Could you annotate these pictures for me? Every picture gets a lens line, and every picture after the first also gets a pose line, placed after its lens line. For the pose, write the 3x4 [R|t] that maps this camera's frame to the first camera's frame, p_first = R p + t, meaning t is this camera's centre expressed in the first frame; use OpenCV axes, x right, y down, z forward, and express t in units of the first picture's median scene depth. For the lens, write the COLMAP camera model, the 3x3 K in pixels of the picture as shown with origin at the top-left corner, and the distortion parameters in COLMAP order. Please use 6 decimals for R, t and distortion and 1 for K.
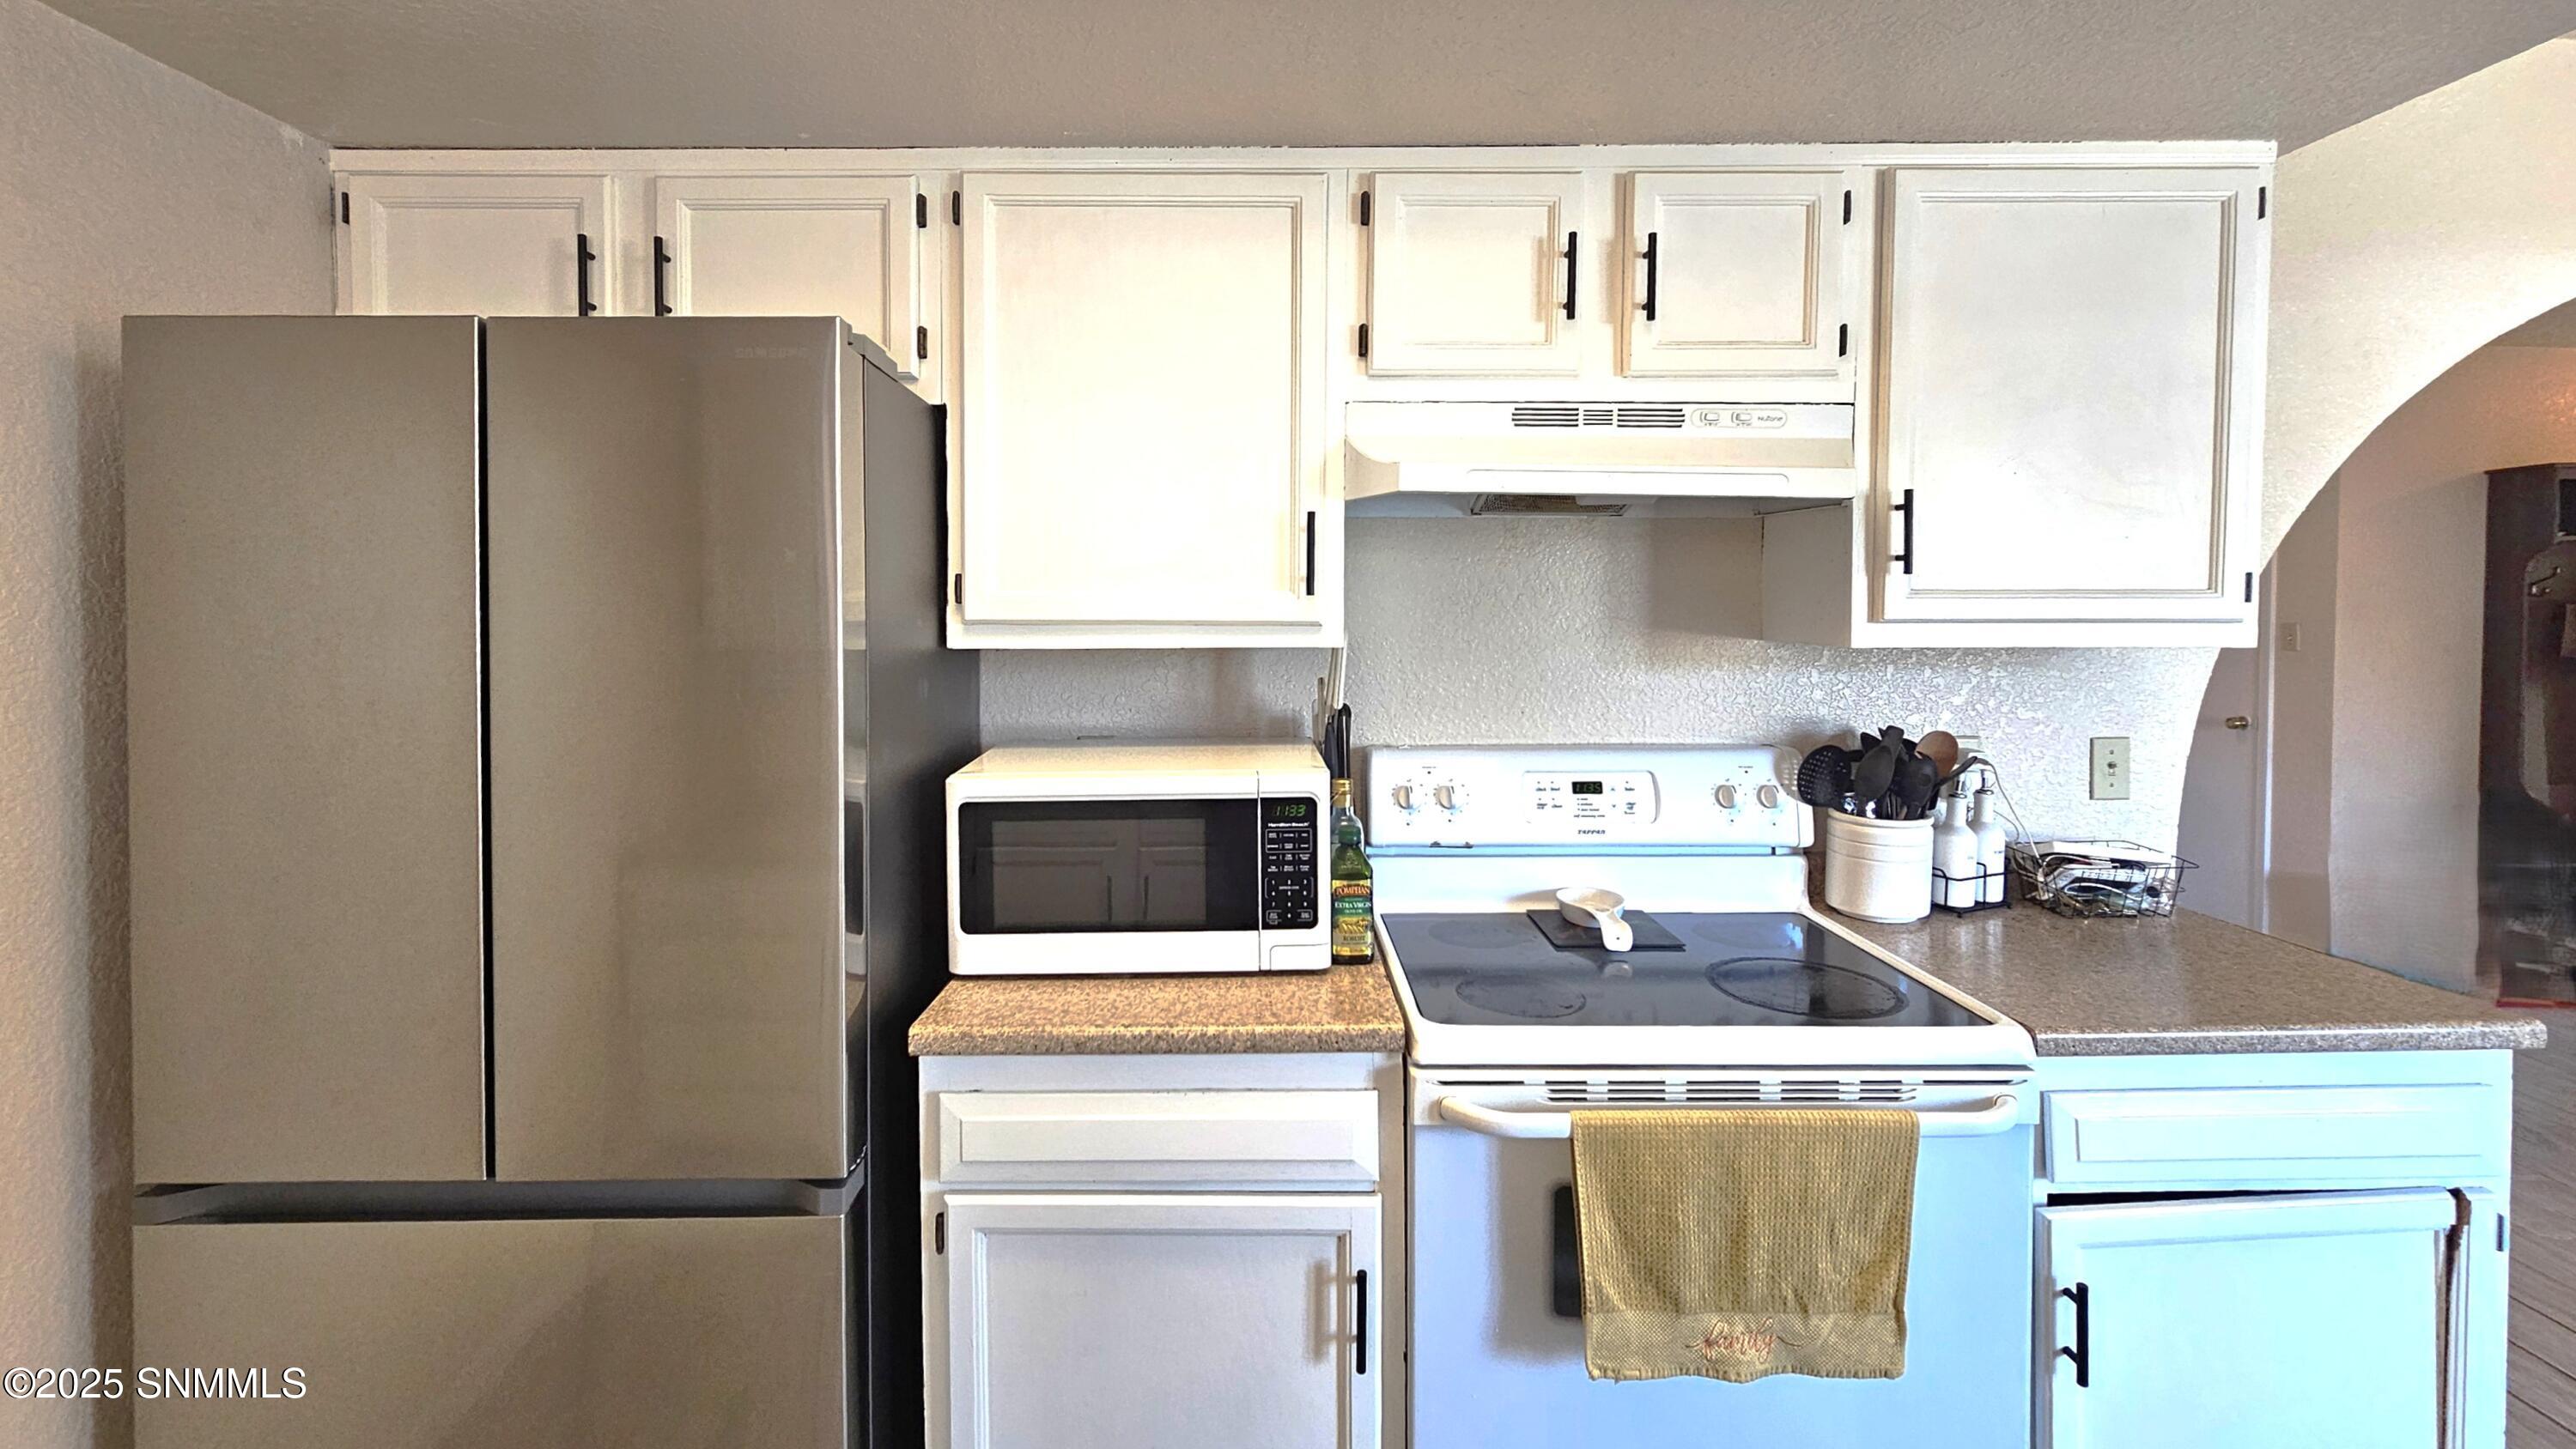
lens RADIAL K [[1151.2, 0, 1281.6], [0, 1151.2, 641.0], [0, 0, 1]] dist [0.000204, -0.000381]
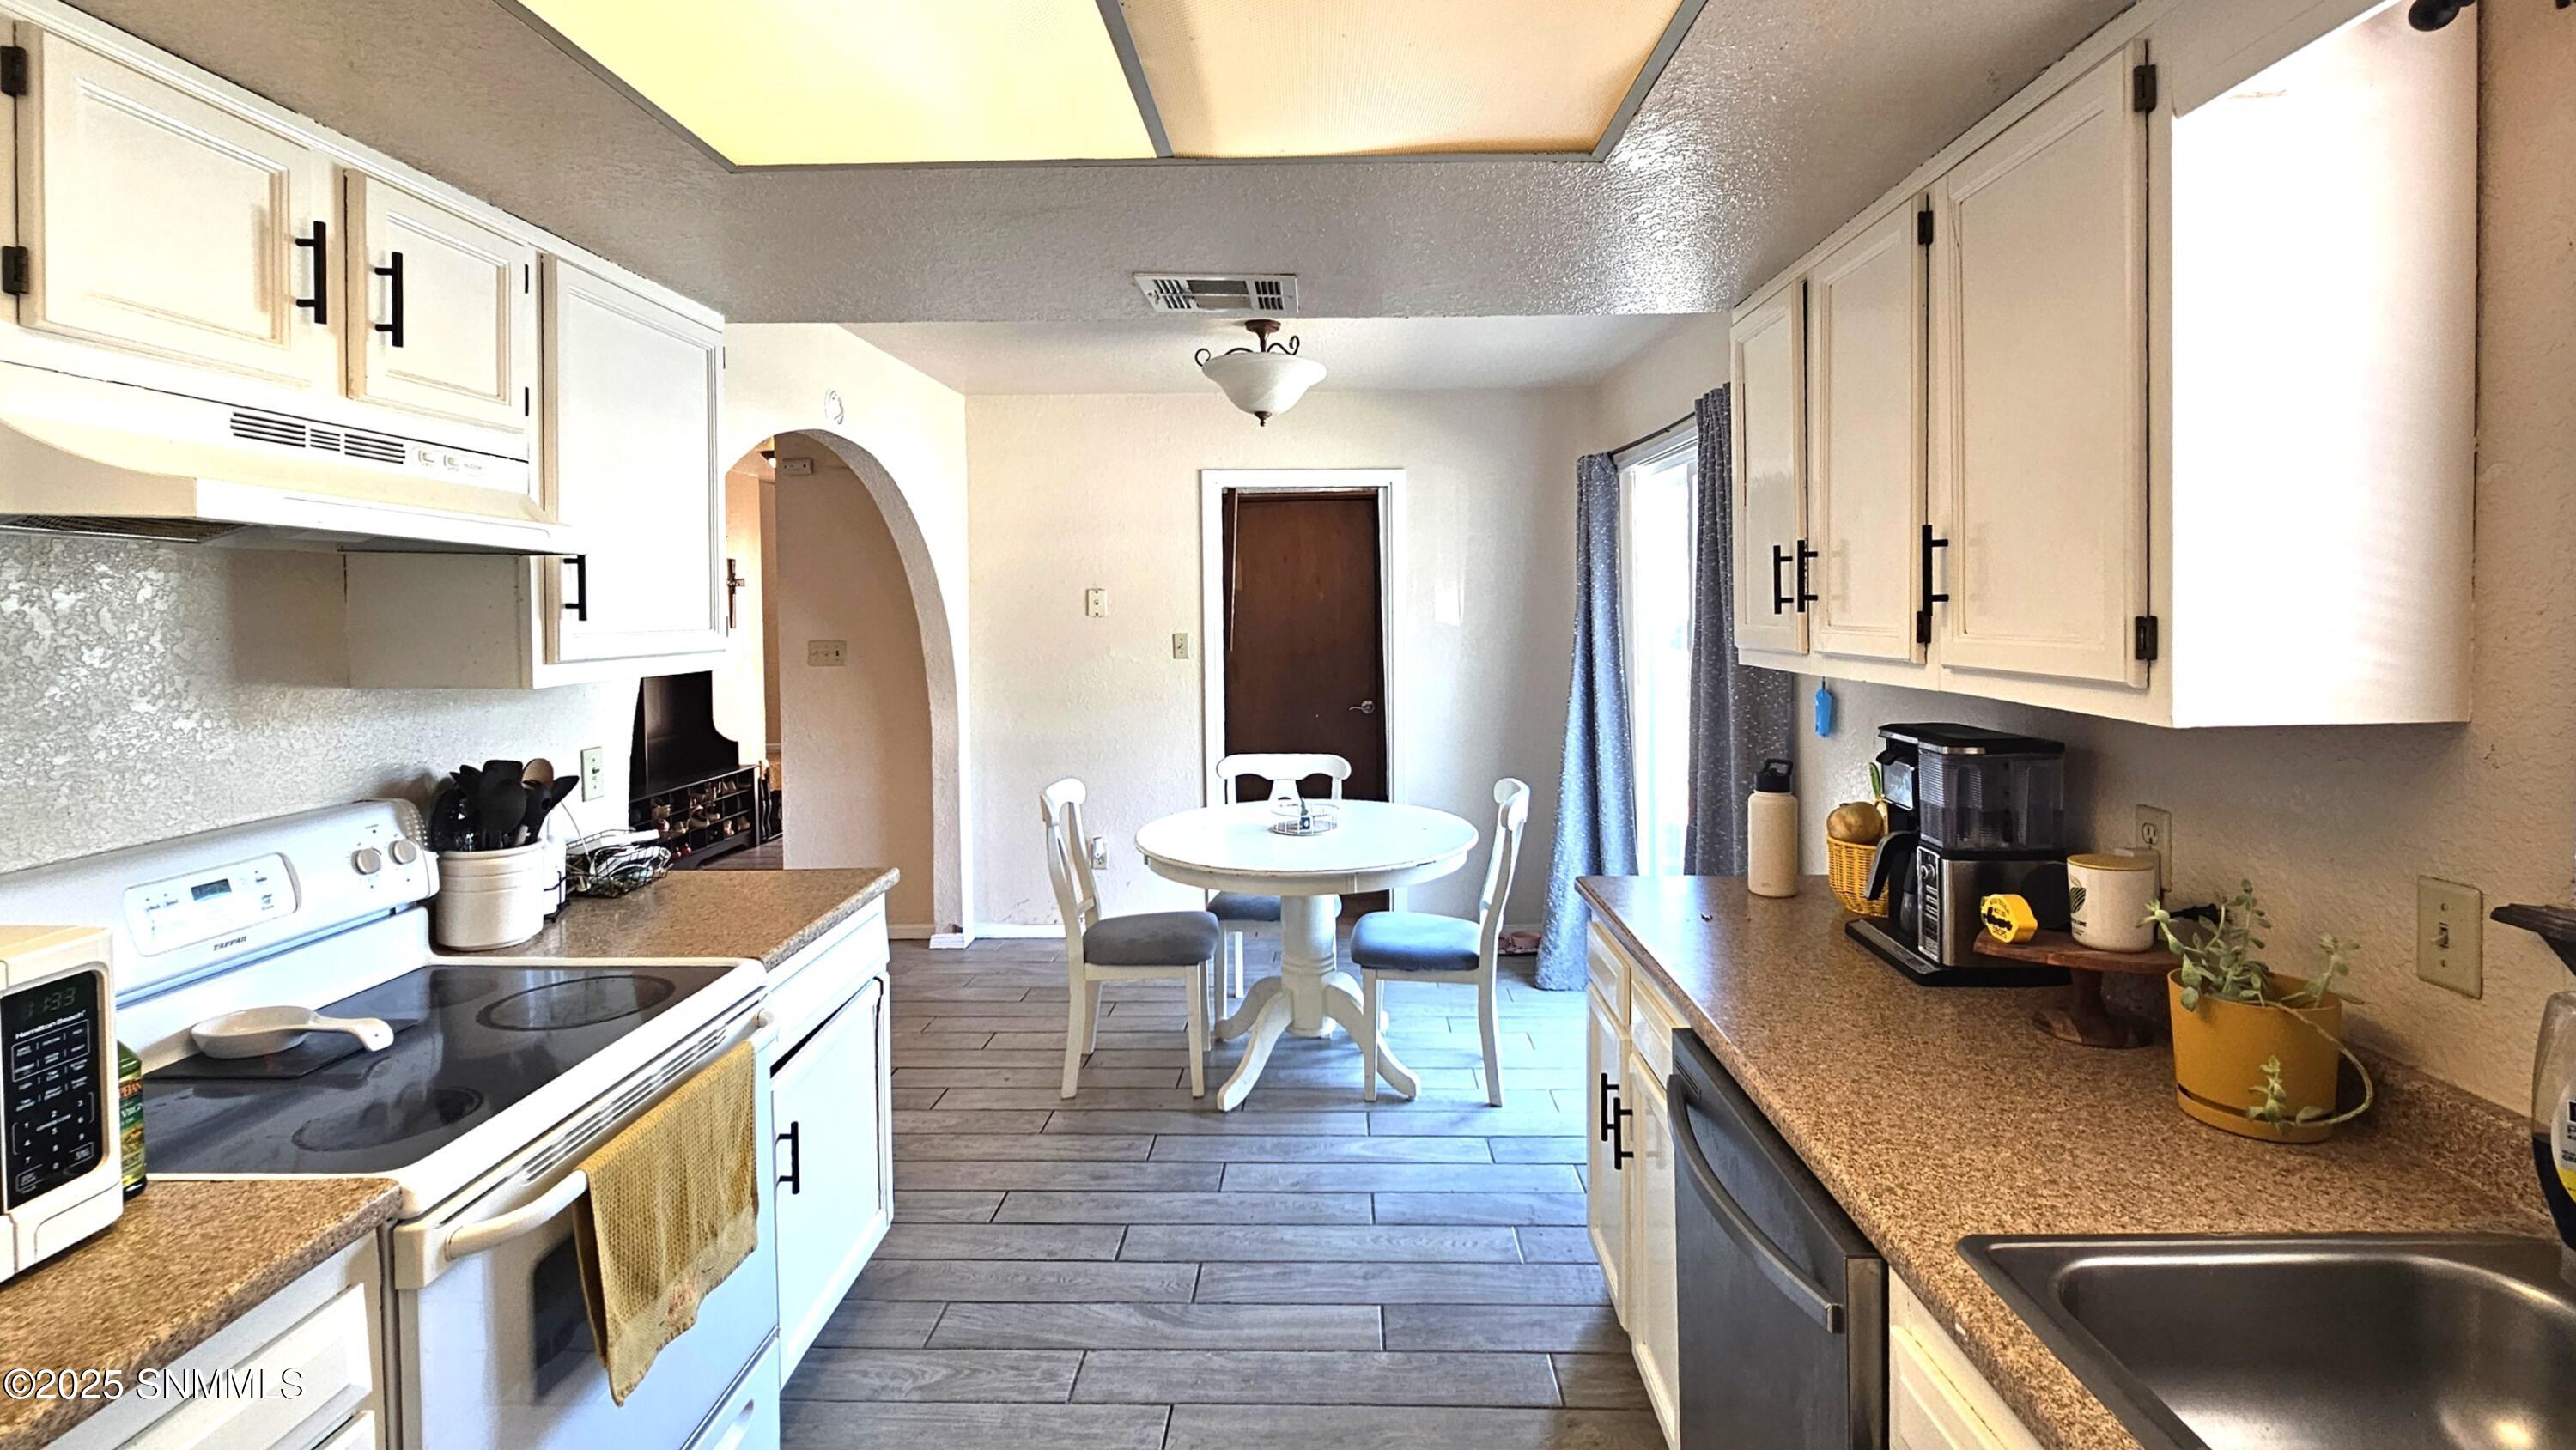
lens RADIAL K [[1151.3, 0, 1281.6], [0, 1151.3, 641.5], [0, 0, 1]] dist [0.000204, -0.000381]
pose [[0.039972, -0.028063, 0.998807, -0.555100], [0.035443, 0.999016, 0.026651, -0.042722], [-0.998572, 0.034335, 0.040928, 0.262306]]
